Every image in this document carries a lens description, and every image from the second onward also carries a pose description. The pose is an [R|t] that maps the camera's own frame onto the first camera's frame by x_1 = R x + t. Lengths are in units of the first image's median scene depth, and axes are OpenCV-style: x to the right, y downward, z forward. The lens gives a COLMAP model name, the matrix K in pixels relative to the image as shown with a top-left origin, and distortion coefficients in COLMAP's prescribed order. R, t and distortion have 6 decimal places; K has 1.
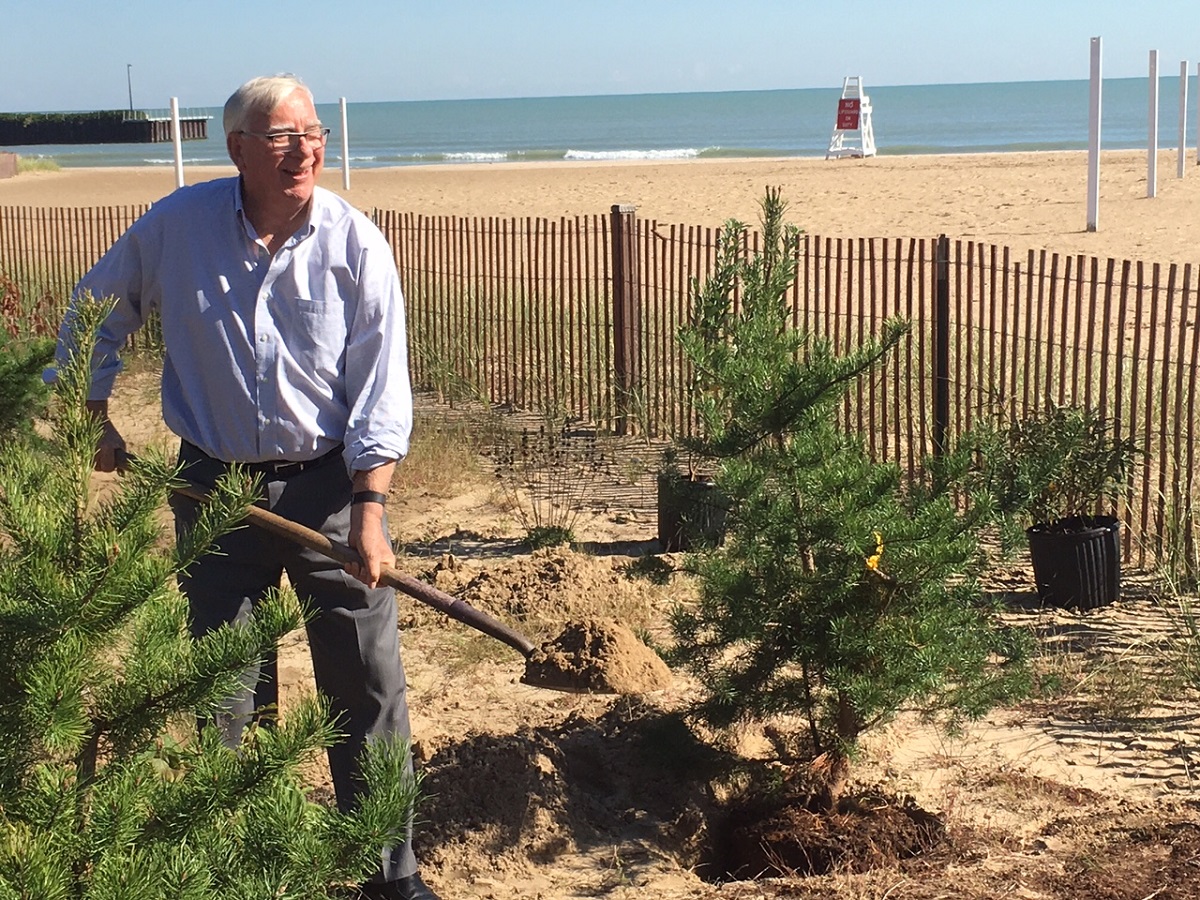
lens RADIAL K [[2265.3, 0, 600.0], [0, 2265.3, 450.0], [0, 0, 1]] dist [1.556044, -0.008539]
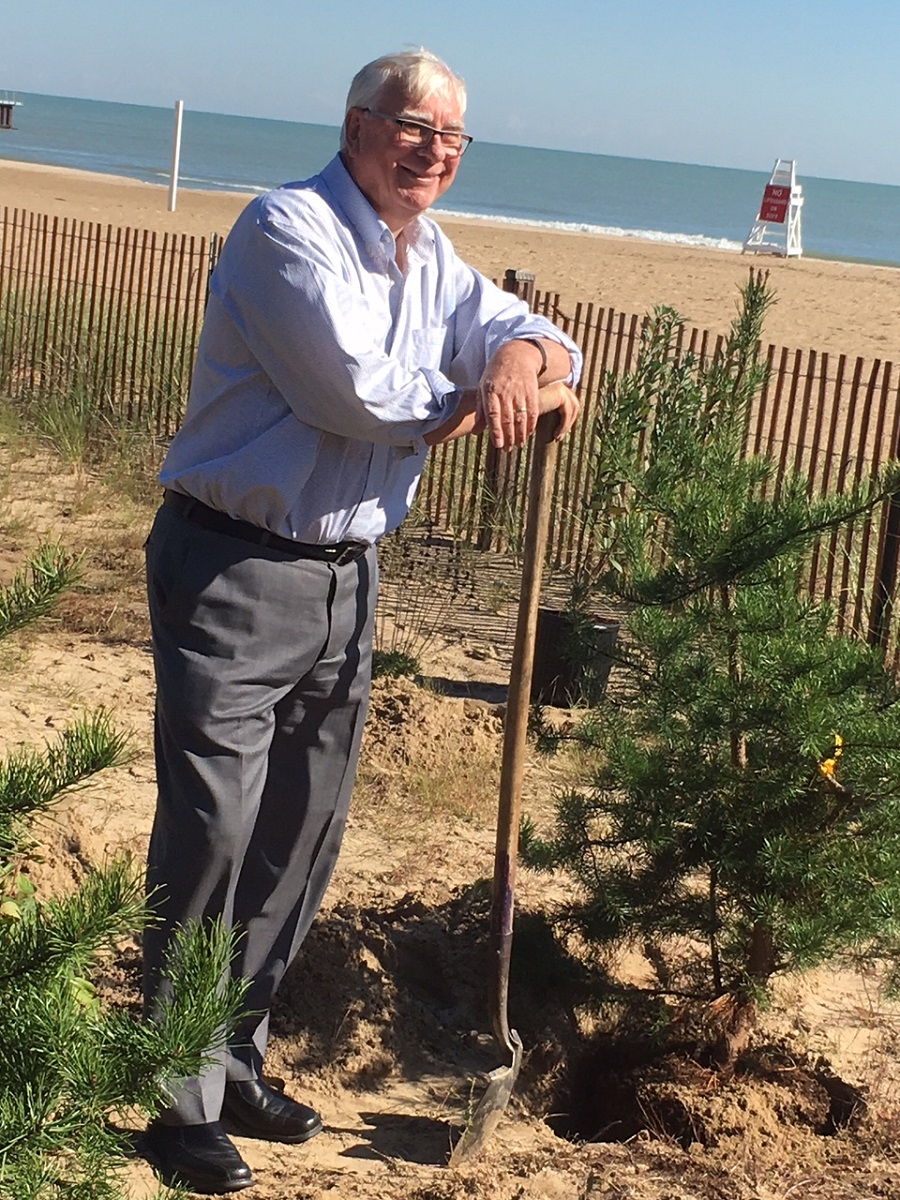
lens RADIAL K [[2426.9, 0, 450.0], [0, 2426.9, 600.0], [0, 0, 1]] dist [1.300305, -2.994018]
pose [[0.990266, 0.133807, 0.038329, -0.044396], [-0.134652, 0.990683, 0.020382, -0.006336], [-0.035245, -0.025344, 0.999057, 0.152406]]
